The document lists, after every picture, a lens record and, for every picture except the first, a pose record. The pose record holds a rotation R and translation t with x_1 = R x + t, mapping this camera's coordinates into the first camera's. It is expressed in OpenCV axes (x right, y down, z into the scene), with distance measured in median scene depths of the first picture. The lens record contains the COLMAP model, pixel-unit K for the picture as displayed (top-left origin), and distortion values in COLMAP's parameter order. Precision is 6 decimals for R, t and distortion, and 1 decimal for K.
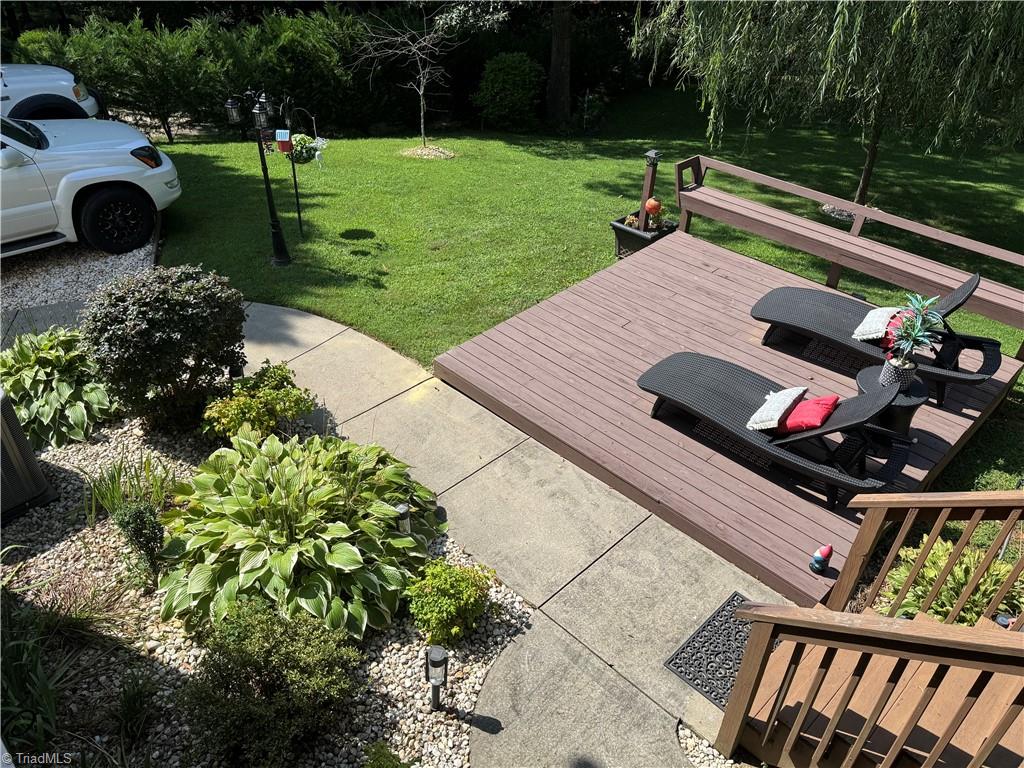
lens RADIAL K [[775.3, 0, 519.3], [0, 775.3, 390.5], [0, 0, 1]] dist [0.142209, -0.200160]
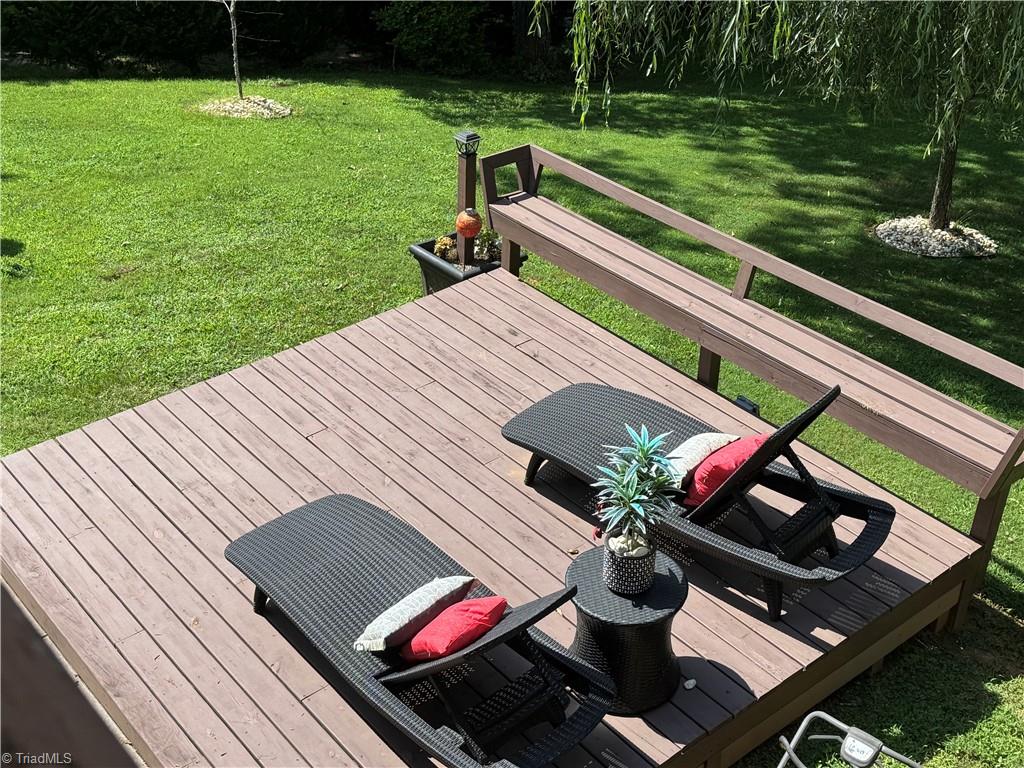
lens RADIAL K [[1320.7, 0, 512.0], [0, 1320.7, 384.0], [0, 0, 1]] dist [0.162722, -0.030142]
pose [[0.994731, 0.046584, -0.091330, 0.196119], [-0.053332, 0.995913, -0.072896, -0.030572], [0.087561, 0.077383, 0.993149, 0.021734]]
